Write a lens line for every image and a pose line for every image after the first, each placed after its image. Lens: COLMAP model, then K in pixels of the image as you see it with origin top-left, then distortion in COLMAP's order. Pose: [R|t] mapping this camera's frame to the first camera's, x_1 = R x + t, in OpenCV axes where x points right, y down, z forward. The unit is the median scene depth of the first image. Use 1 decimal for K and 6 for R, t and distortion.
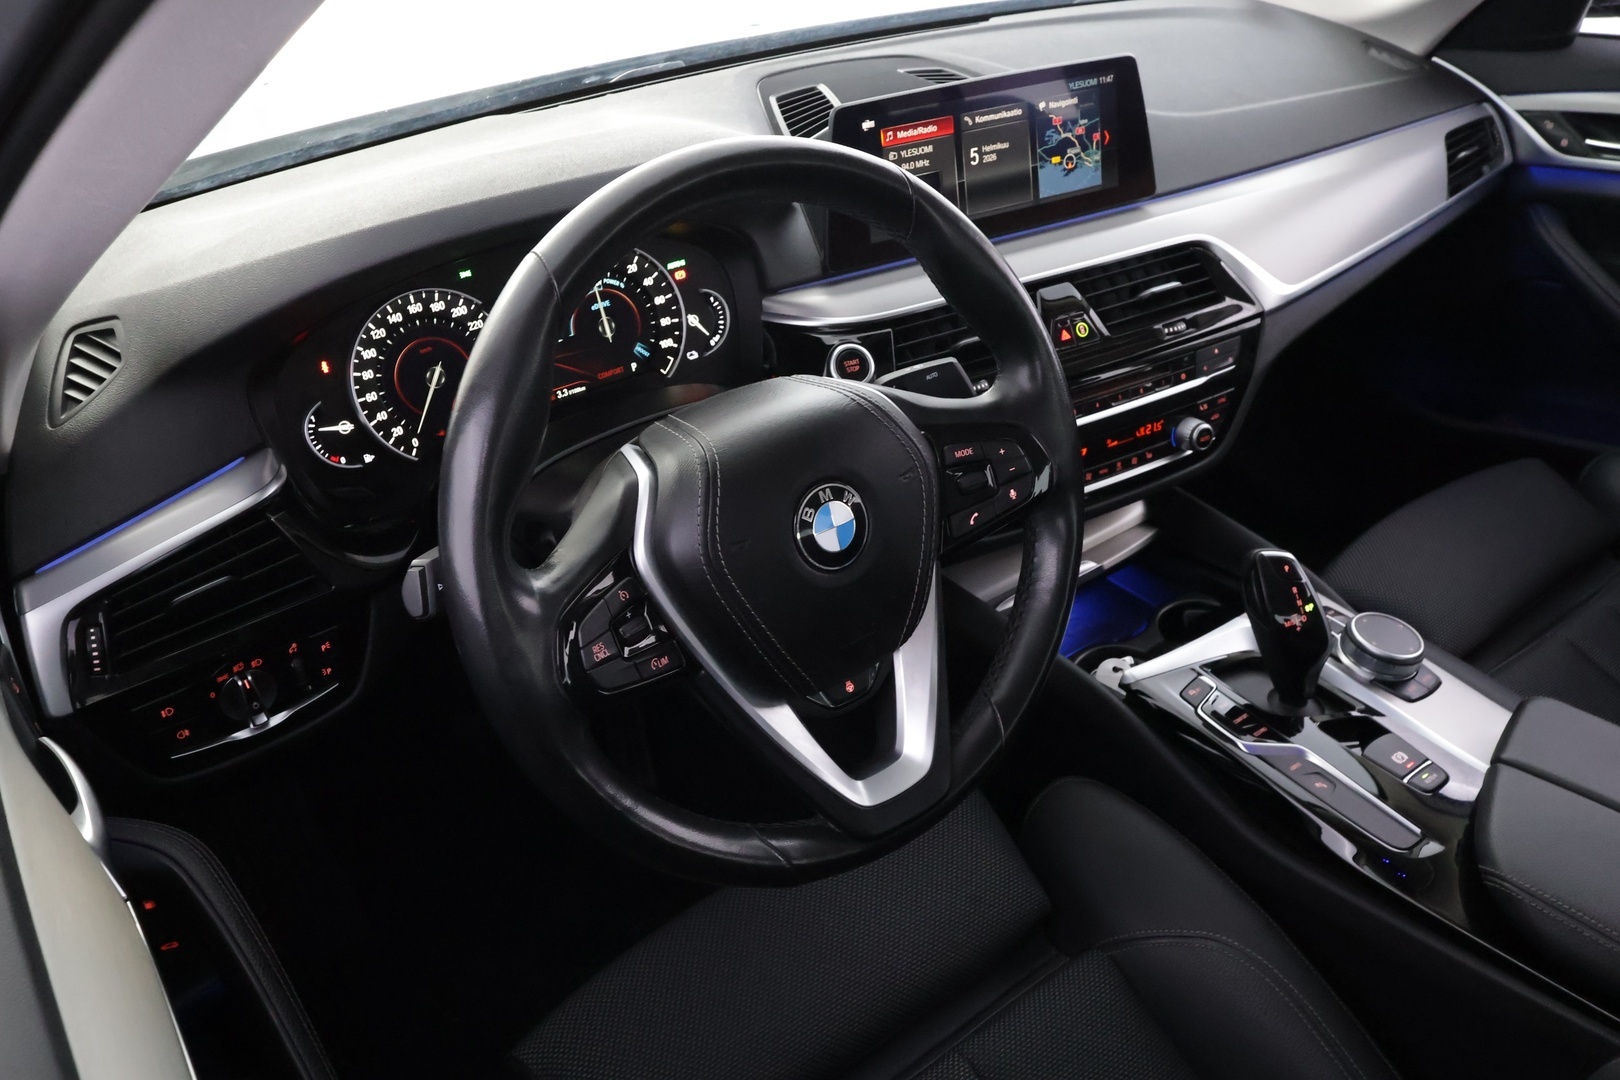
lens RADIAL K [[1273.8, 0, 813.5], [0, 1273.8, 532.5], [0, 0, 1]] dist [0.012724, 0.004480]
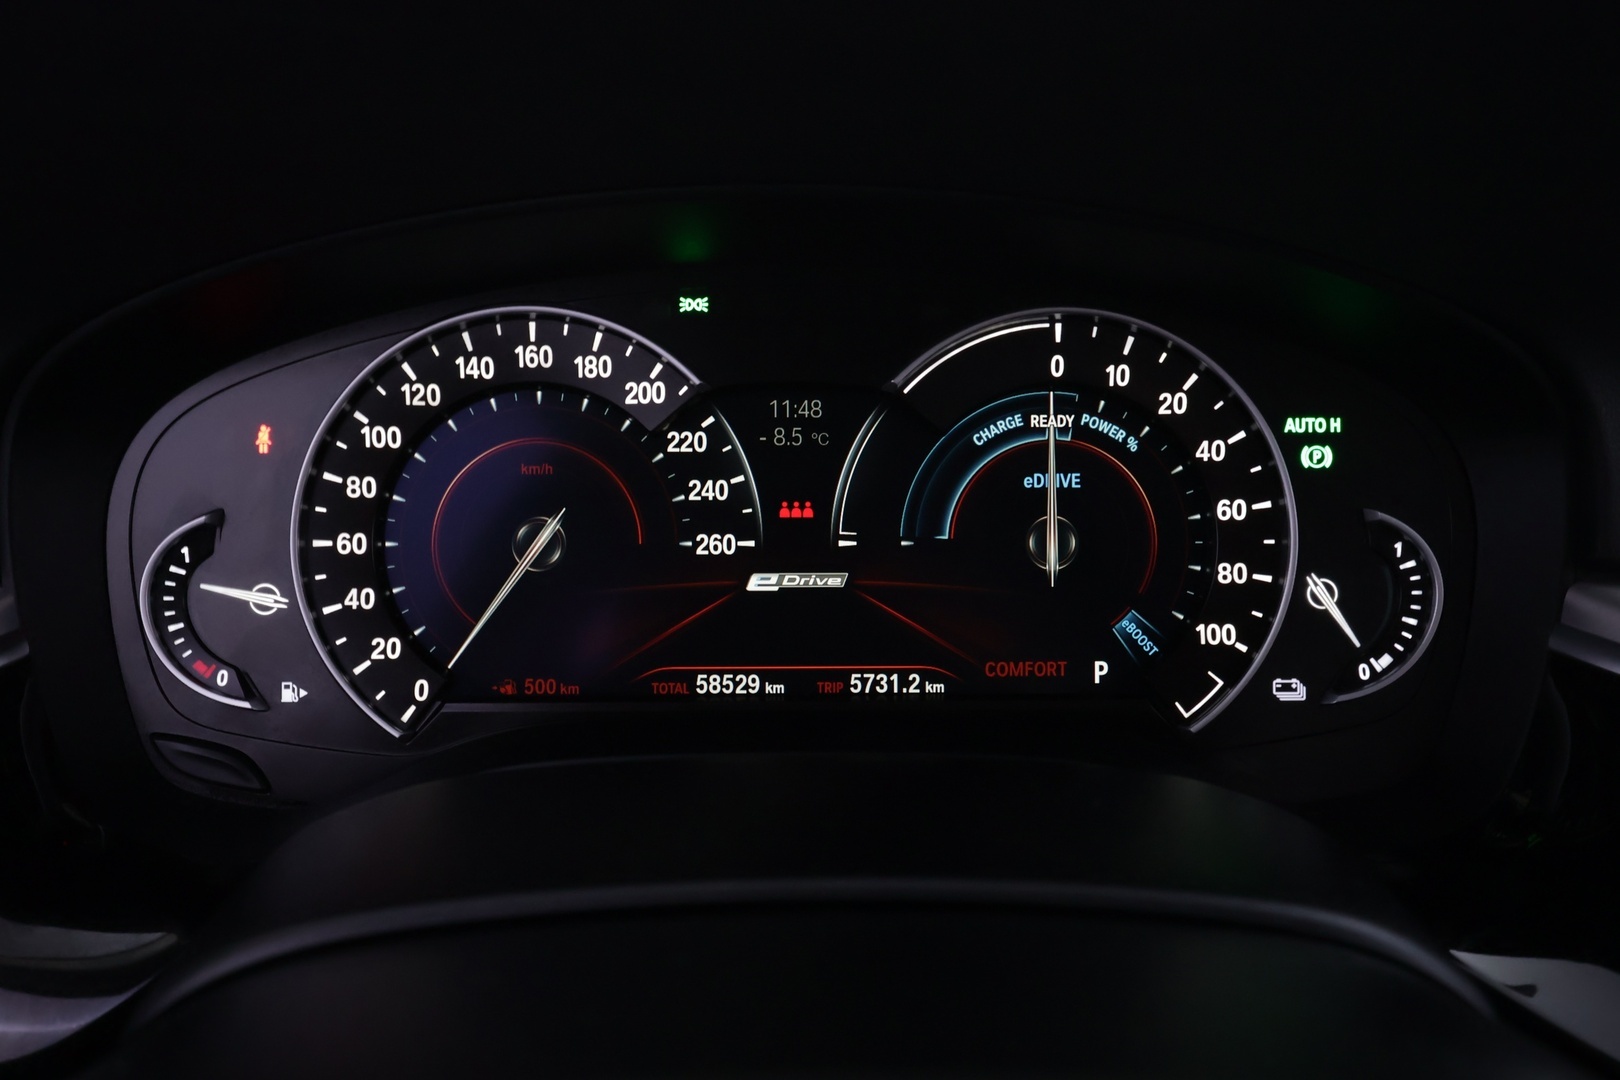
lens RADIAL K [[1273.8, 0, 813.5], [0, 1273.8, 532.5], [0, 0, 1]] dist [0.012724, 0.004480]
pose [[0.808196, 0.230249, -0.542037, -0.021211], [-0.335675, 0.936357, -0.102752, -0.093886], [0.483881, 0.264991, 0.834049, 0.599688]]
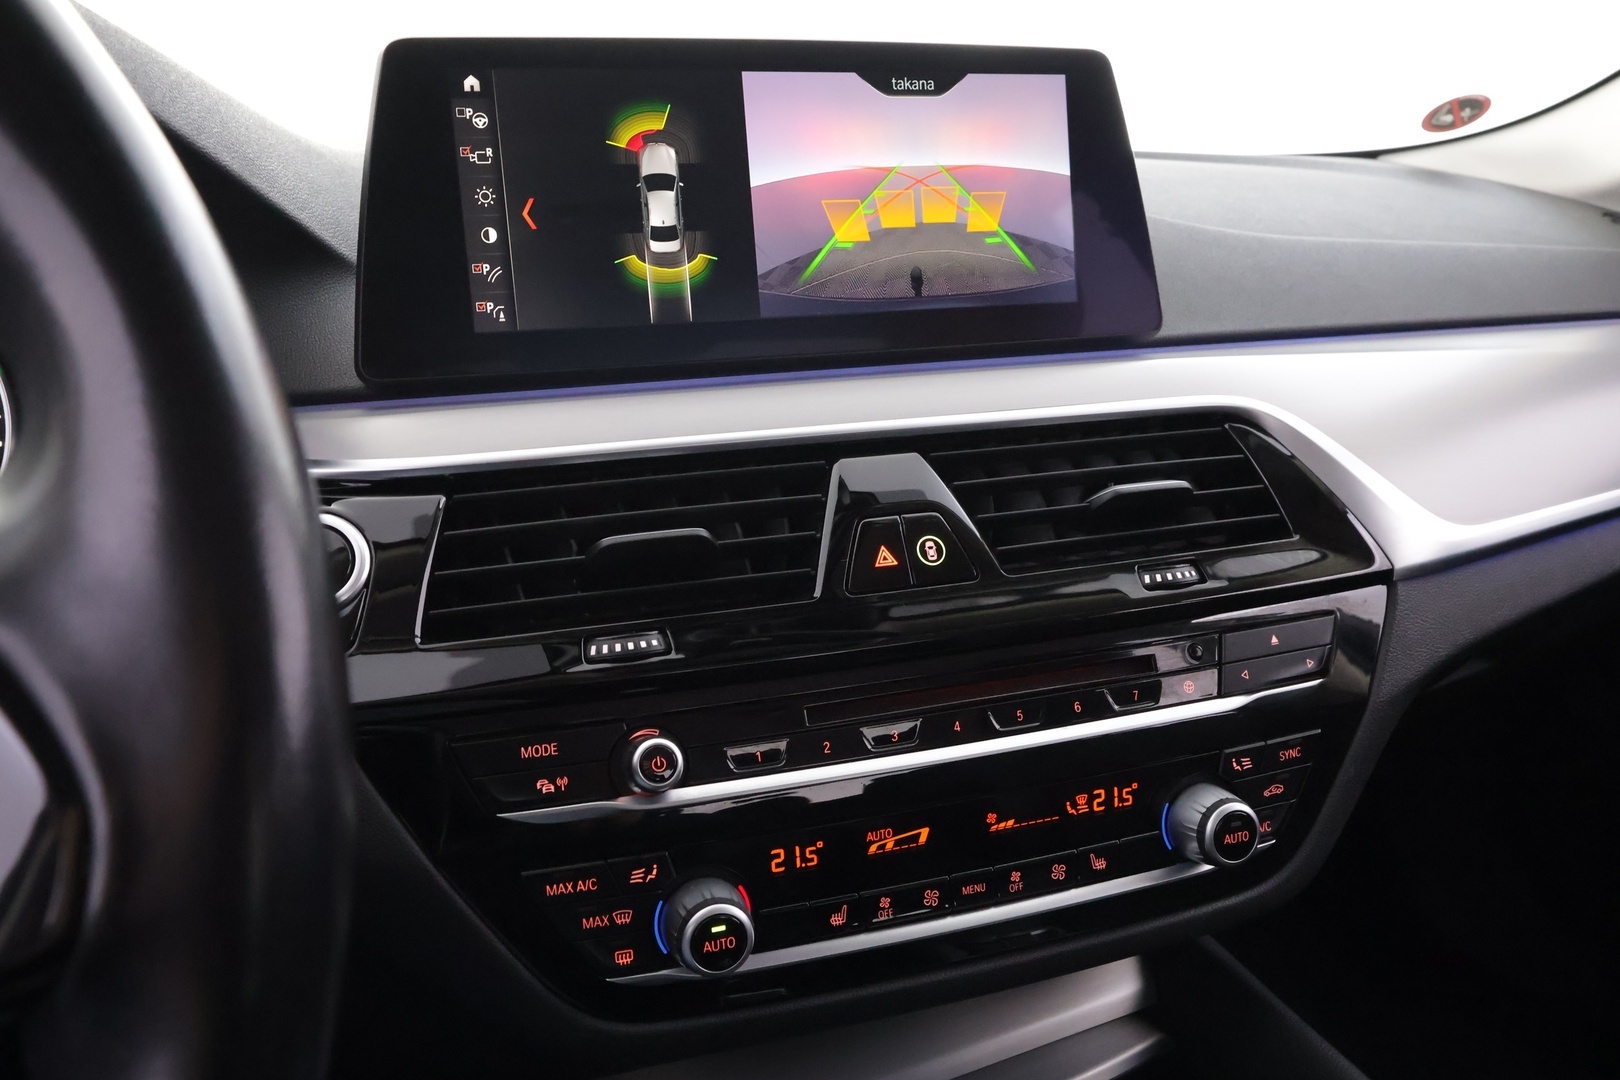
lens RADIAL K [[1273.8, 0, 813.5], [0, 1273.8, 532.5], [0, 0, 1]] dist [0.012724, 0.004480]
pose [[0.982290, 0.069518, -0.173991, 0.242674], [-0.115887, 0.955110, -0.272643, -0.039972], [0.147227, 0.287978, 0.946252, 0.568289]]
